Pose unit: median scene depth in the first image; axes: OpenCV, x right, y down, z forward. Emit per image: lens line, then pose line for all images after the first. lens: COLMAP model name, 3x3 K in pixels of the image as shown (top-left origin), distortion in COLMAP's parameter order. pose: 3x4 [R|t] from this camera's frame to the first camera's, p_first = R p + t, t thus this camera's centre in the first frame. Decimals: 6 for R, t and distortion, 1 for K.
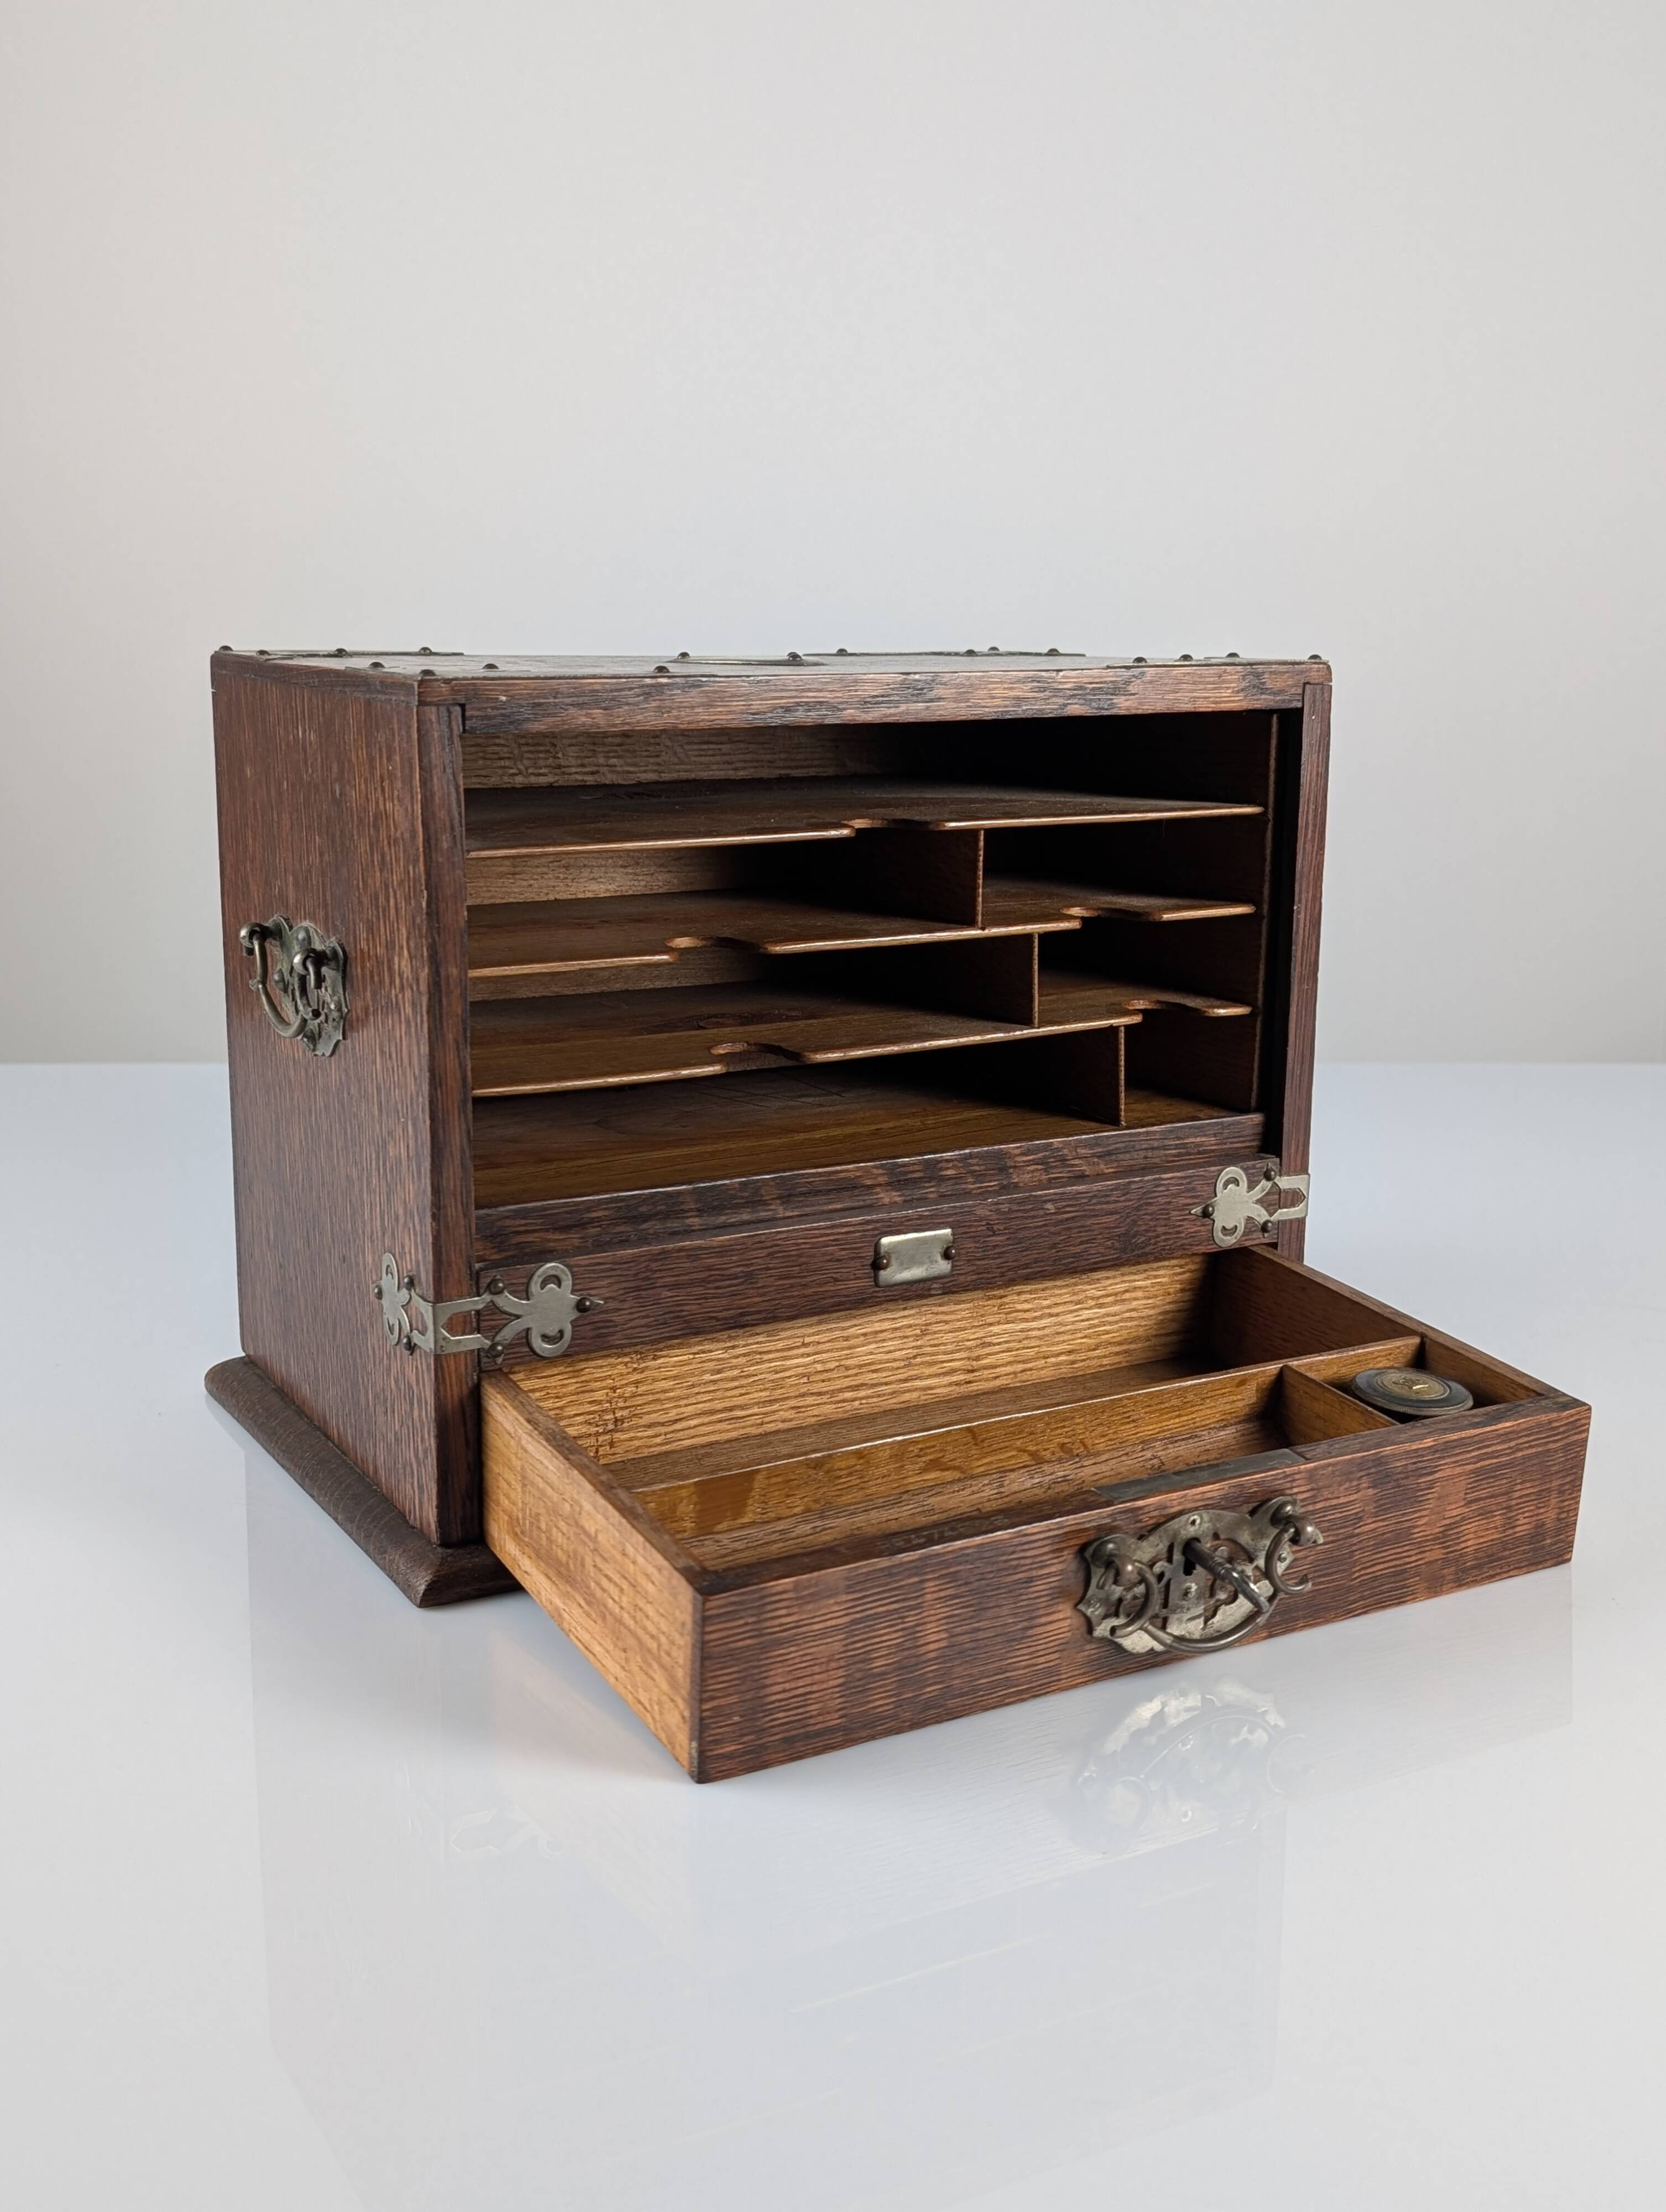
lens RADIAL K [[2422.7, 0, 864.9], [0, 2422.7, 1109.6], [0, 0, 1]] dist [0.151774, -0.017333]
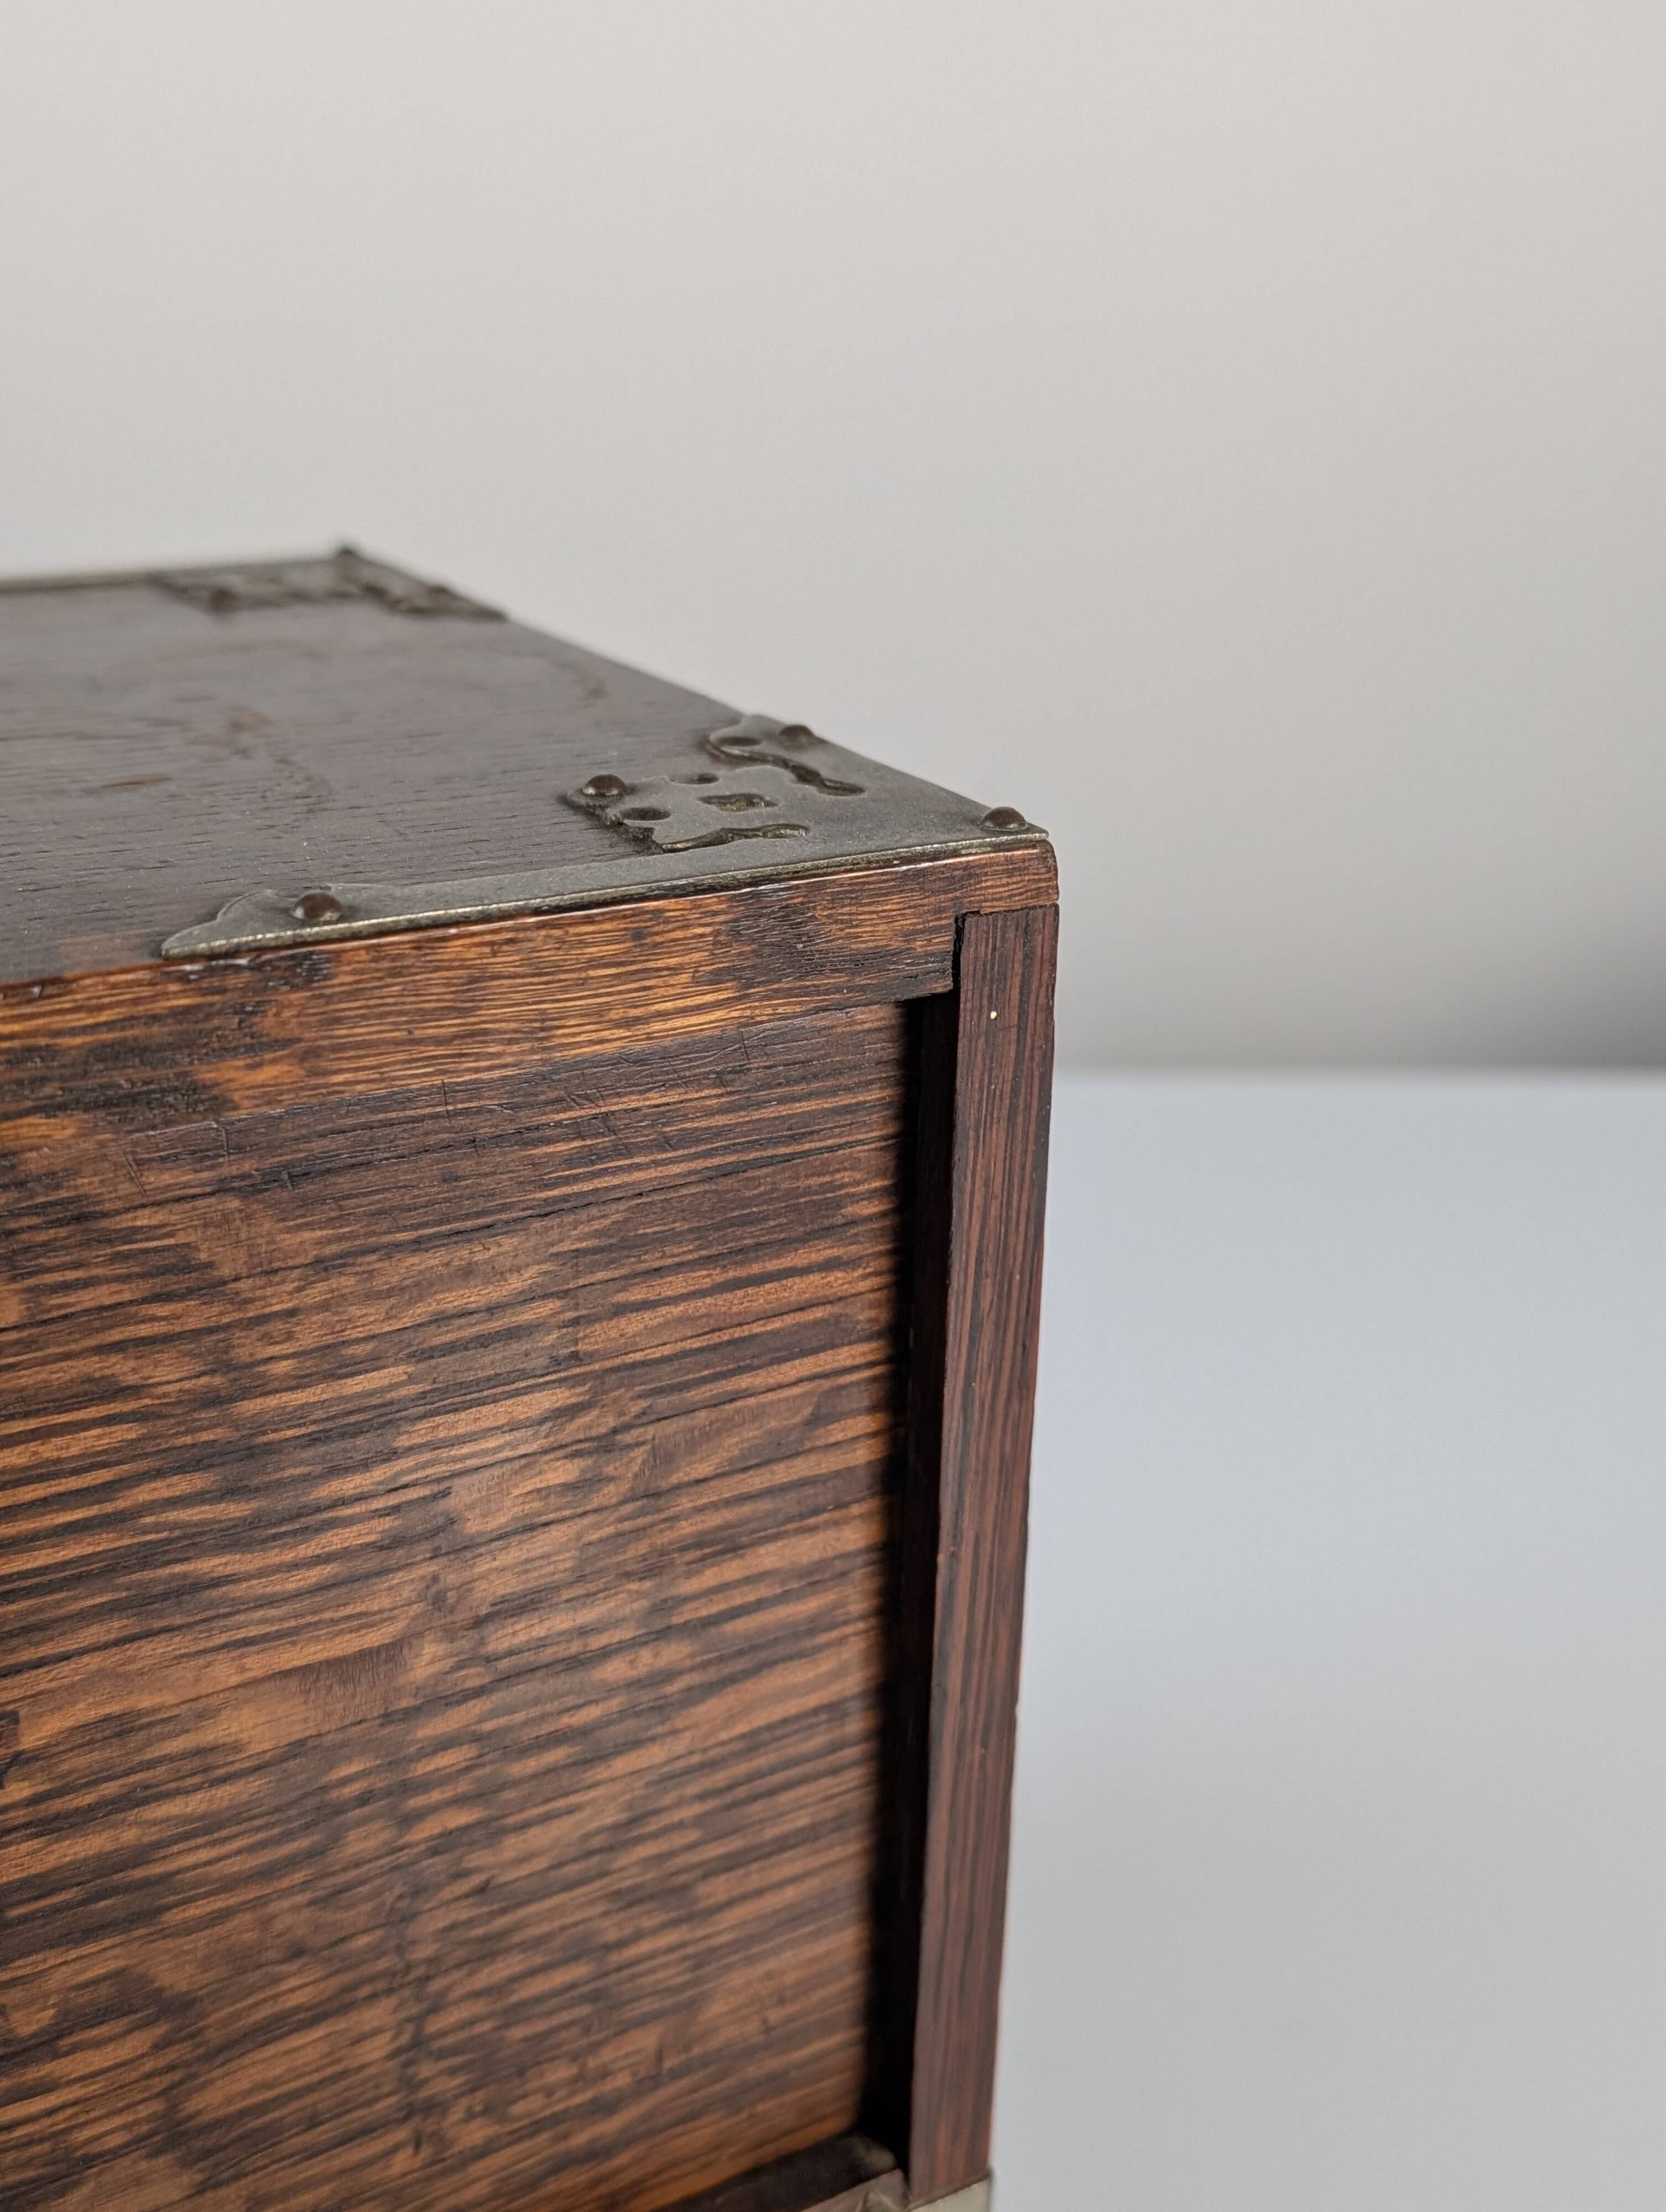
lens RADIAL K [[2487.2, 0, 841.2], [0, 2487.2, 1072.9], [0, 0, 1]] dist [-0.002973, -0.054521]
pose [[0.999775, 0.014719, 0.015259, 0.176716], [-0.016698, 0.990168, 0.138882, -0.217139], [-0.013064, -0.139105, 0.990191, 0.765058]]
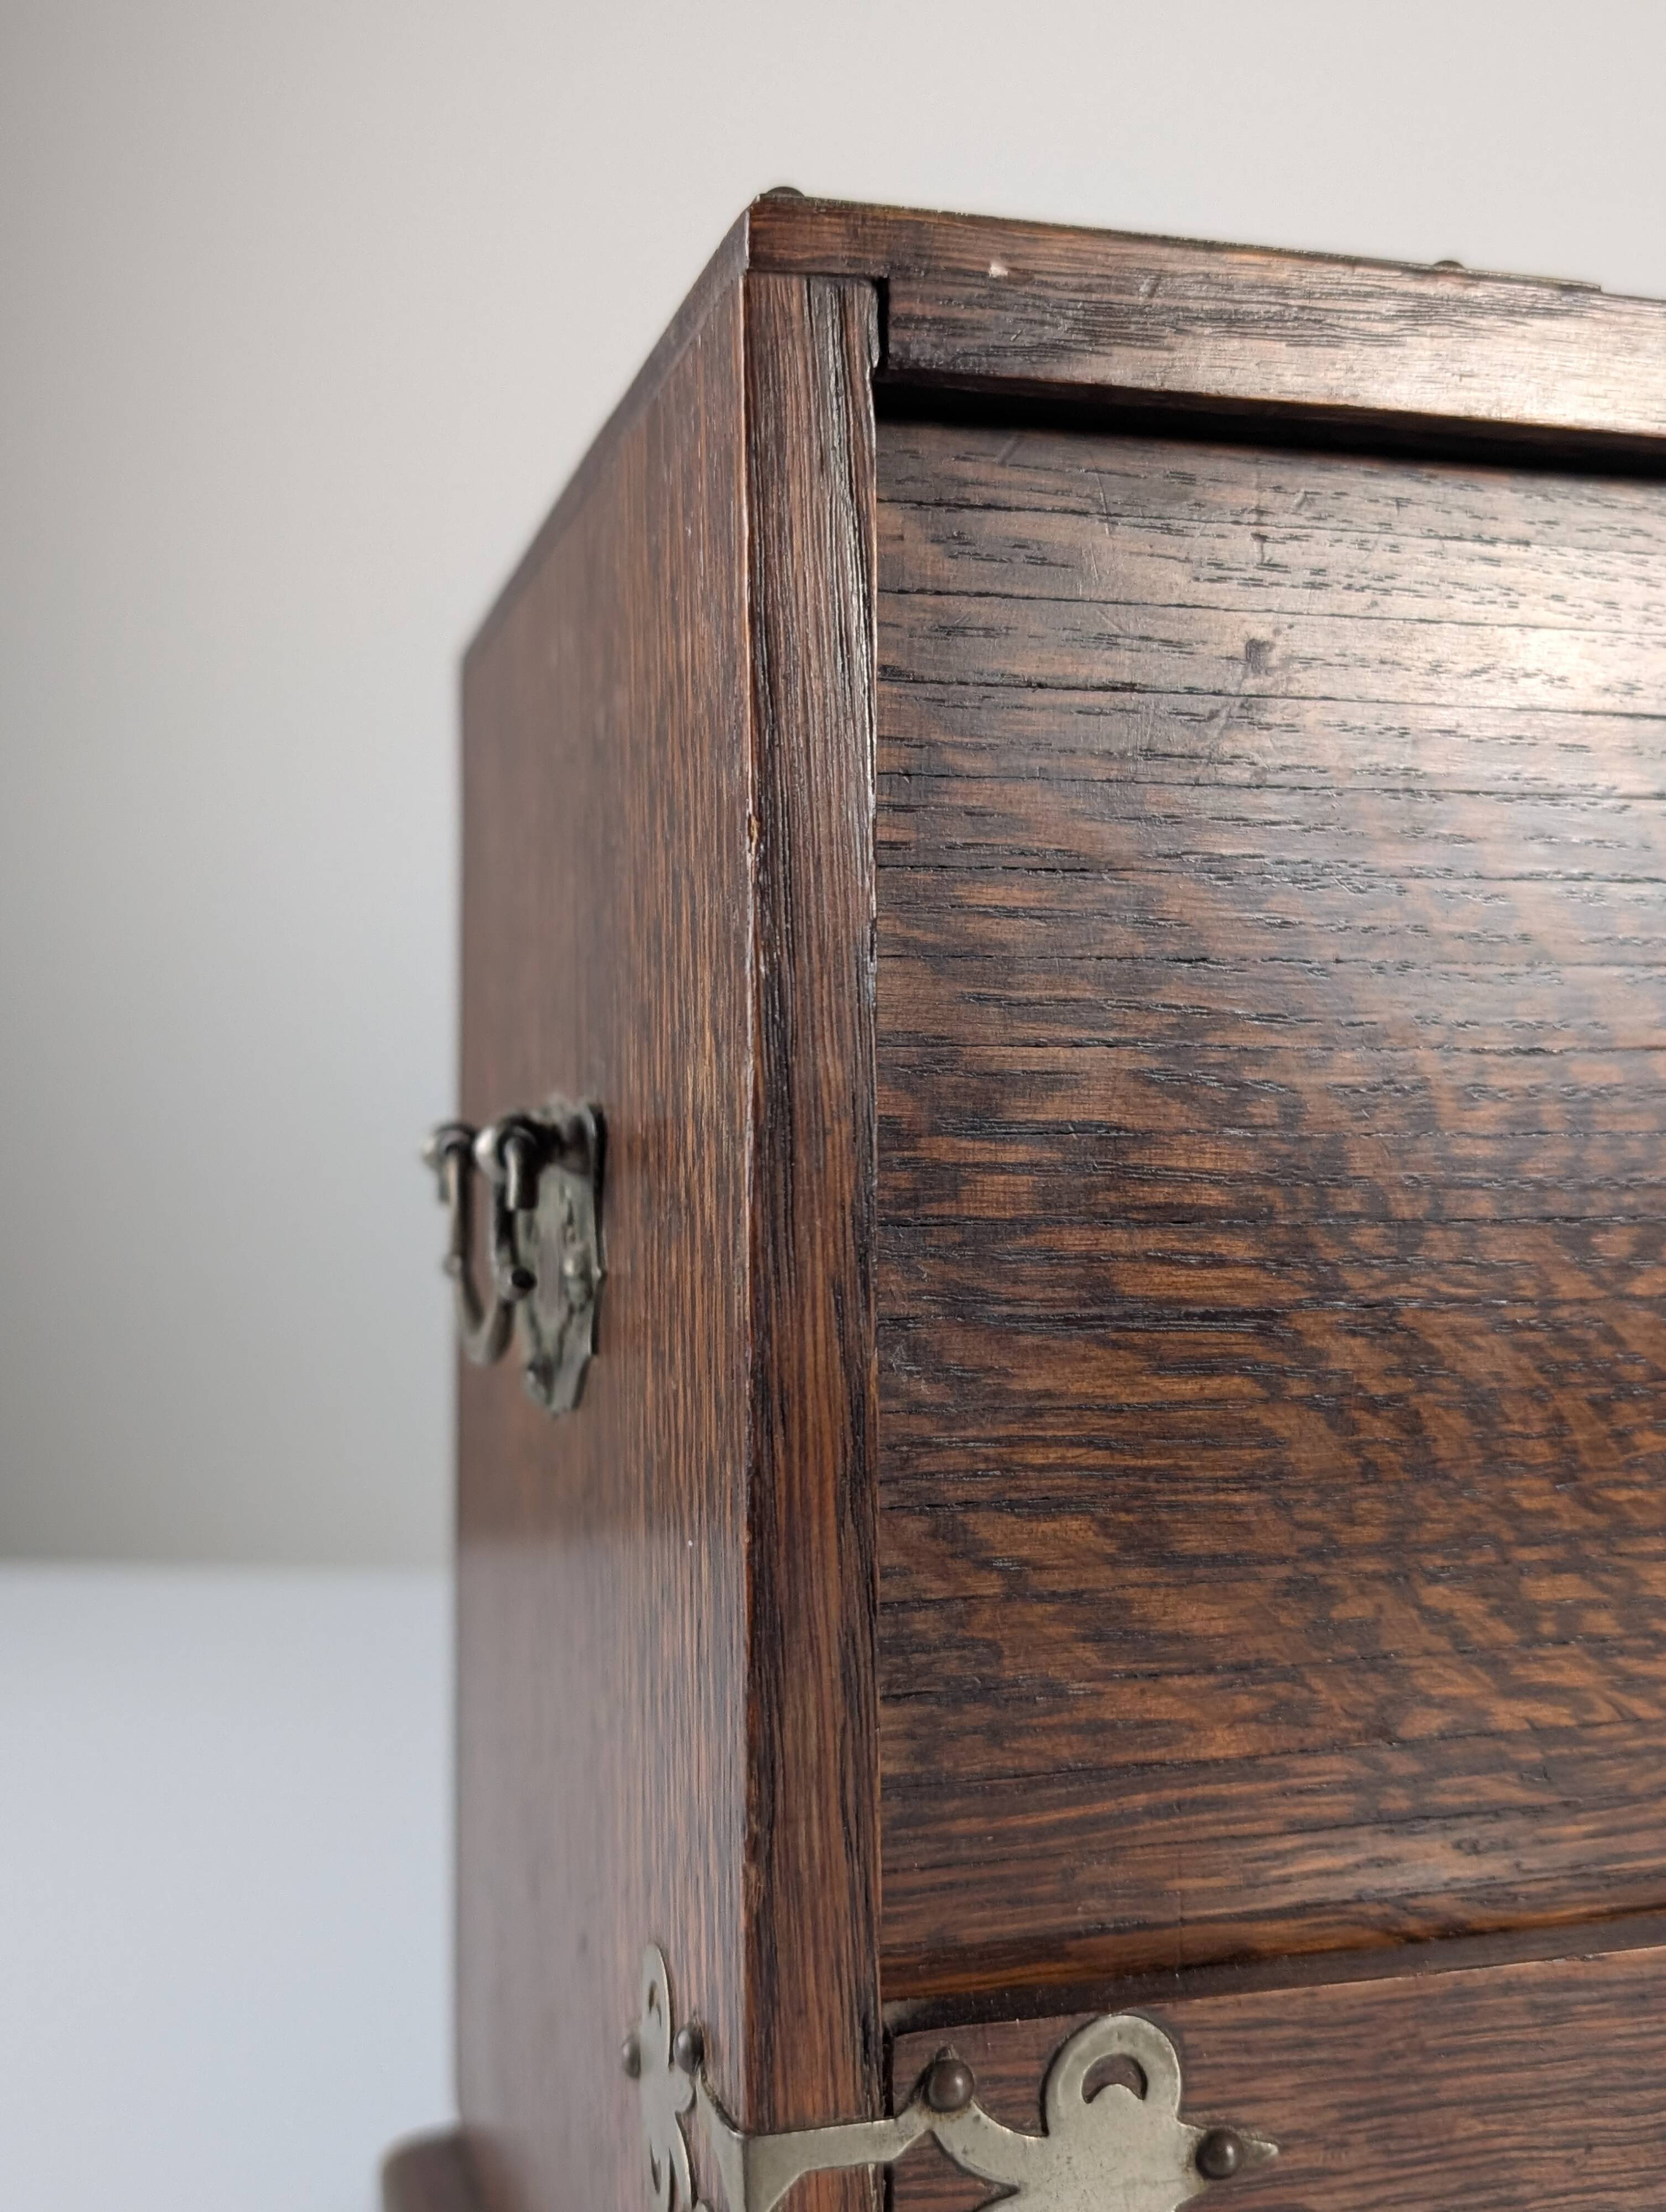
lens RADIAL K [[2487.2, 0, 841.2], [0, 2487.2, 1072.9], [0, 0, 1]] dist [-0.002973, -0.054521]
pose [[0.972799, -0.021081, -0.230691, -0.083708], [-0.036794, 0.969147, -0.243720, 0.023076], [0.228711, 0.245578, 0.942010, 0.632042]]
